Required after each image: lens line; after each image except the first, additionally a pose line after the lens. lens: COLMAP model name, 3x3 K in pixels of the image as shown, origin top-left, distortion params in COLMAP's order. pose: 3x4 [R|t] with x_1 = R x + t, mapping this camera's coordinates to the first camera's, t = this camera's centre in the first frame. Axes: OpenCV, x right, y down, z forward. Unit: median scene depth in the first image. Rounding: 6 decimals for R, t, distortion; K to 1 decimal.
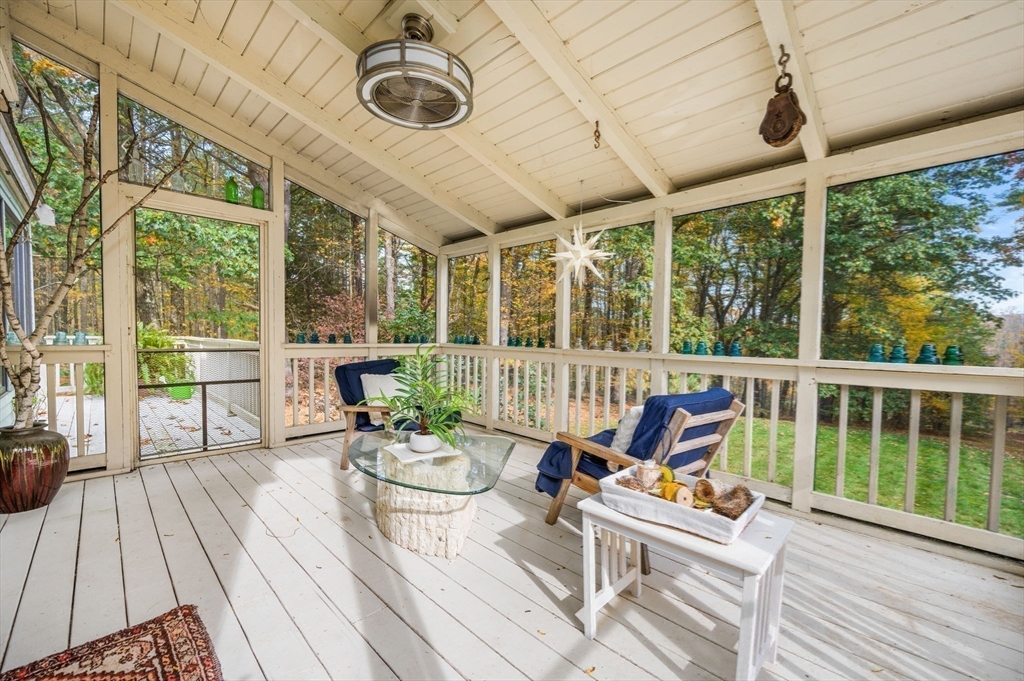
lens RADIAL K [[405.9, 0, 506.7], [0, 405.9, 338.3], [0, 0, 1]] dist [-0.000655, -0.000002]
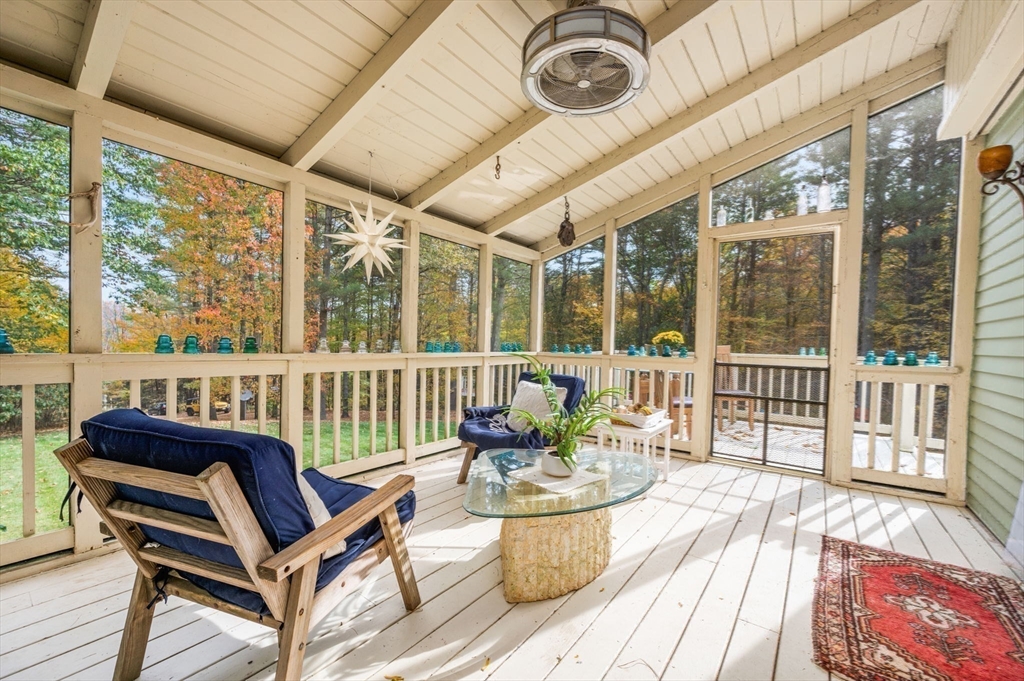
lens RADIAL K [[409.3, 0, 512.3], [0, 409.3, 344.1], [0, 0, 1]] dist [-0.001671, -0.000244]
pose [[-0.132348, -0.025962, 0.990863, -1.755217], [-0.019851, 0.999526, 0.023538, -0.042501], [-0.991004, -0.016554, -0.132801, 2.024220]]
